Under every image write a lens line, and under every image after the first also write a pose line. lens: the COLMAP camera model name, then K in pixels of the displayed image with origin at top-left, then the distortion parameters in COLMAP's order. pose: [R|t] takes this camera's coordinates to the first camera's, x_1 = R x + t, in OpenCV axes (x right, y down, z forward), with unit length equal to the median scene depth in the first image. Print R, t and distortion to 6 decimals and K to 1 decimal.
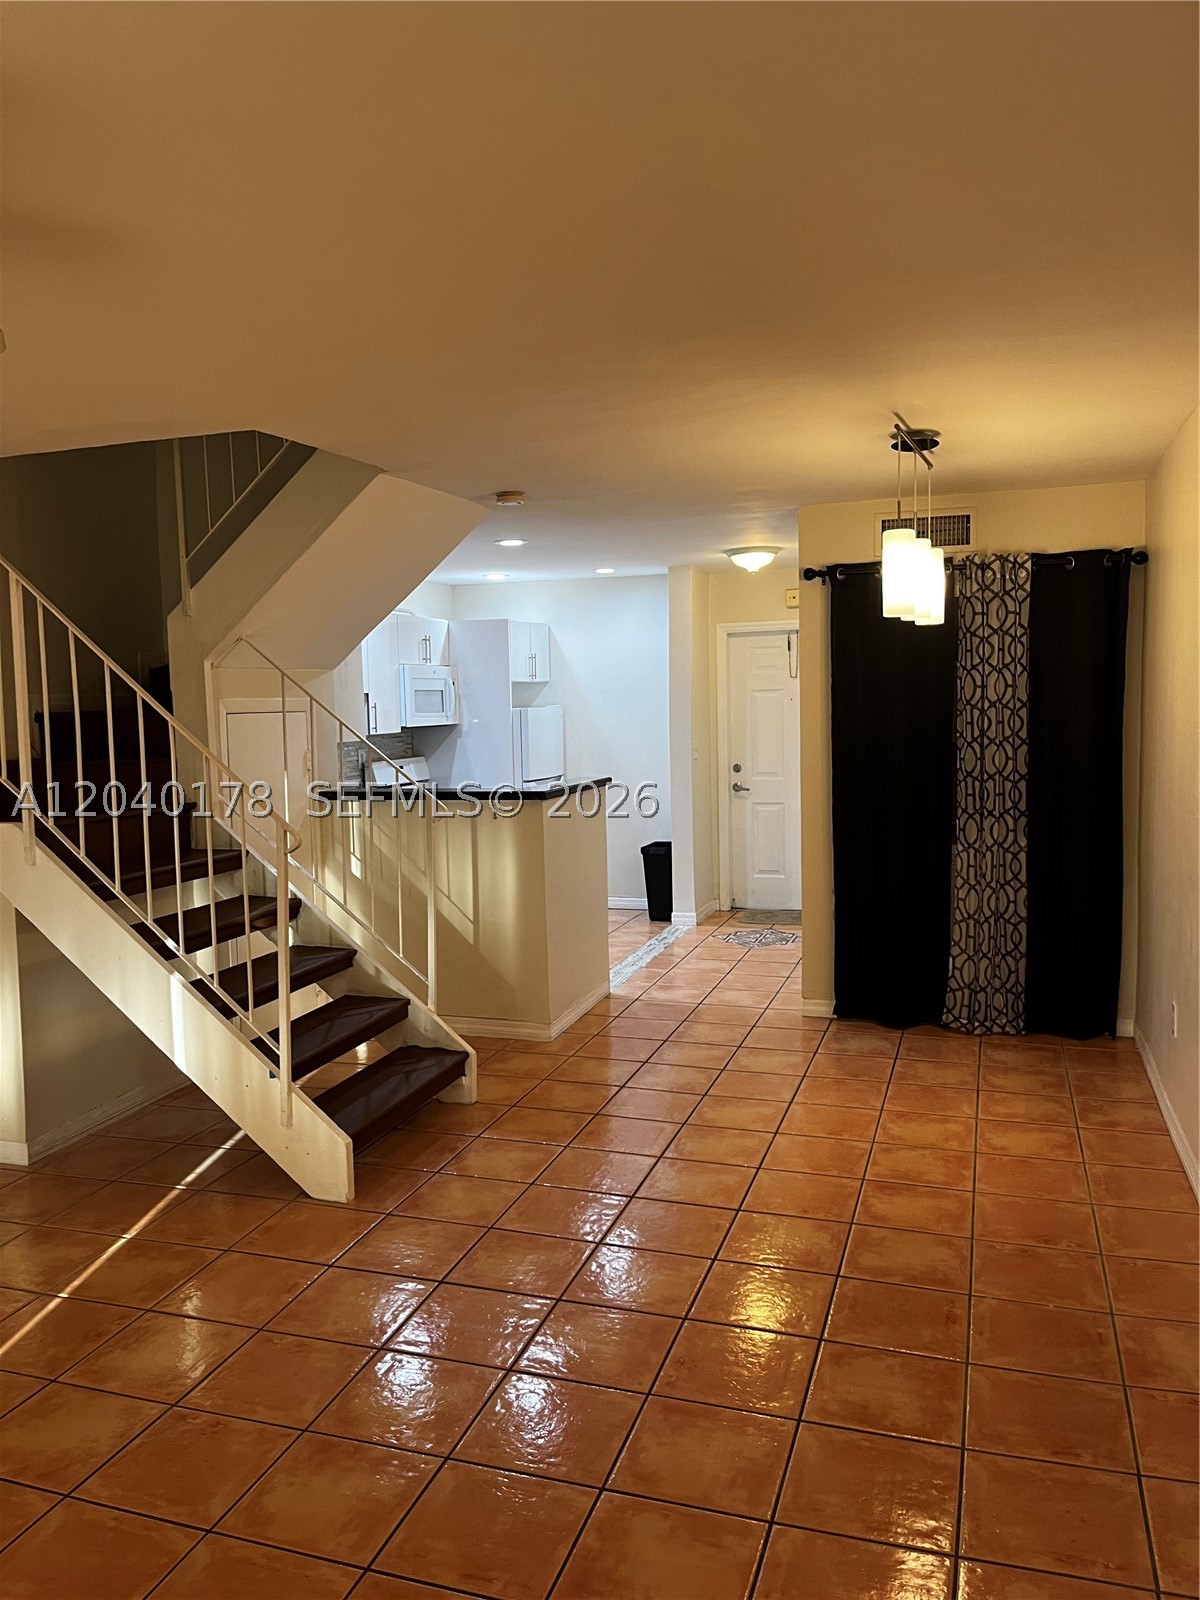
lens RADIAL K [[1209.8, 0, 589.8], [0, 1209.8, 802.6], [0, 0, 1]] dist [0.063823, -0.080846]
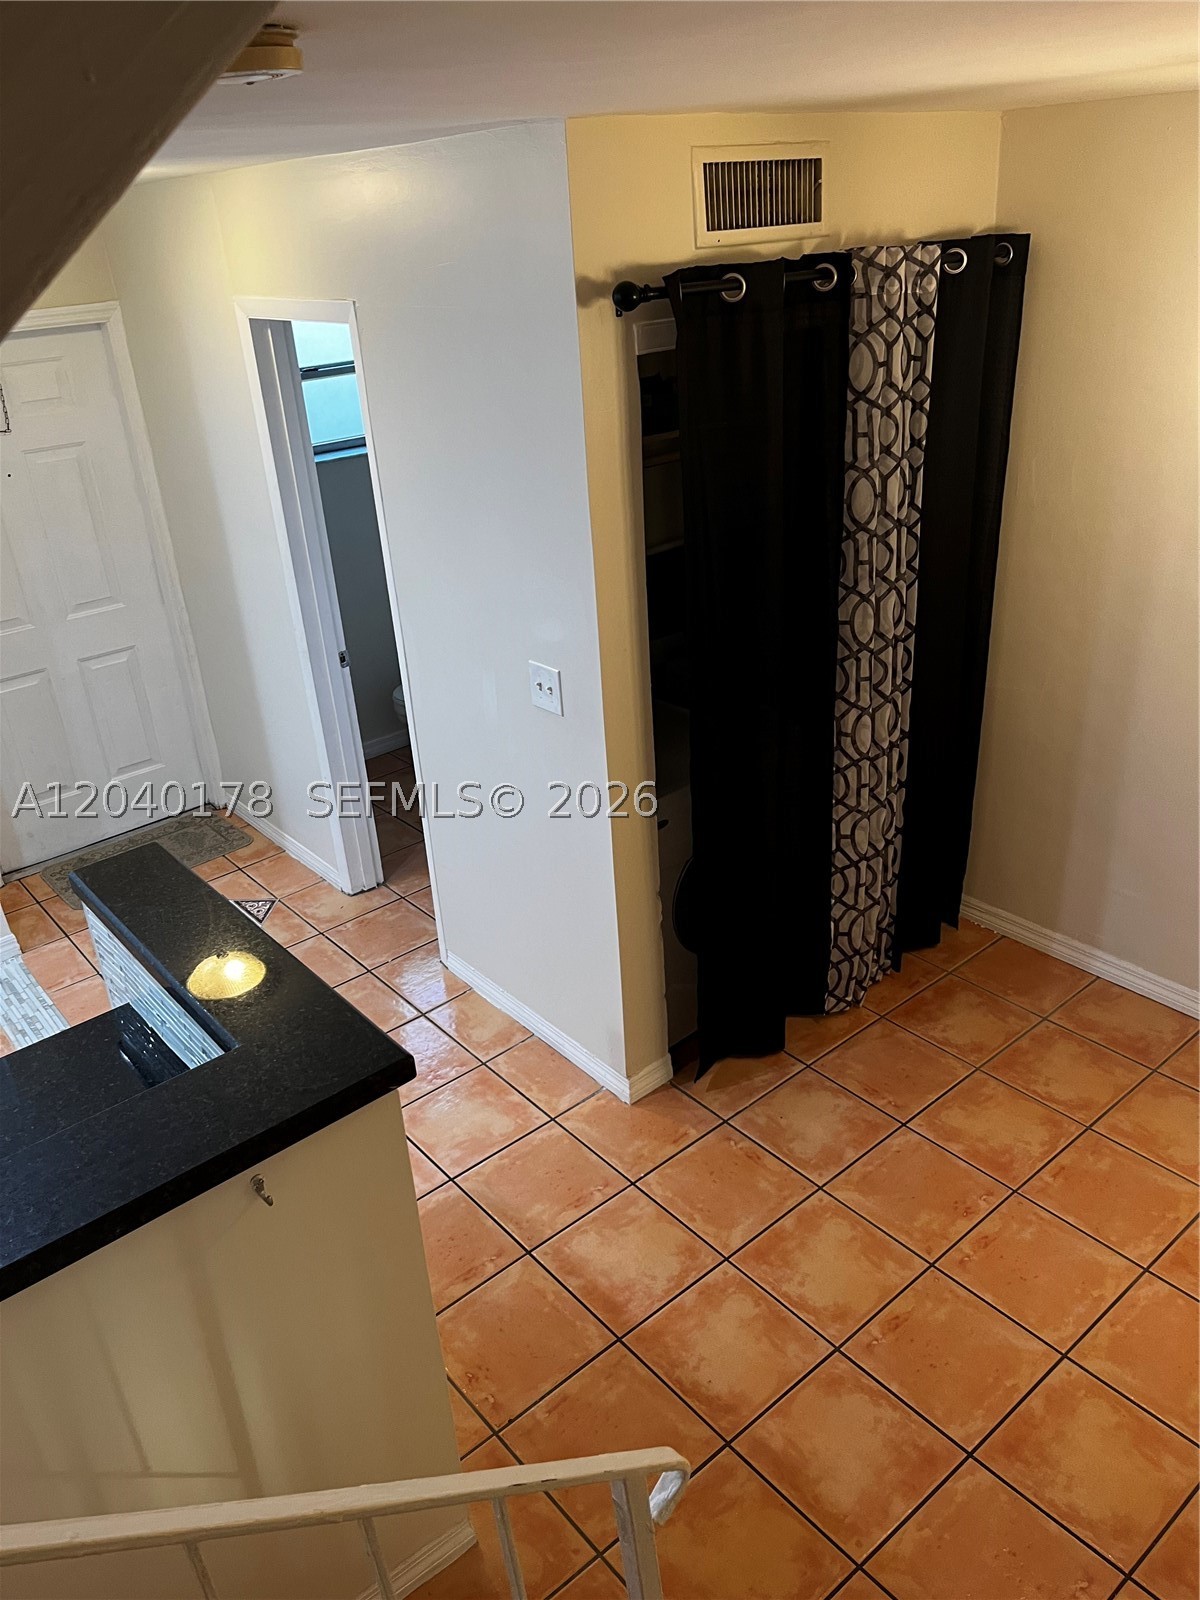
lens RADIAL K [[1209.8, 0, 610.4], [0, 1209.8, 789.7], [0, 0, 1]] dist [0.063823, -0.080846]
pose [[0.525408, -0.378109, 0.762220, -0.233301], [0.123752, 0.920267, 0.371207, -0.193744], [-0.841802, -0.100708, 0.530308, 0.773171]]
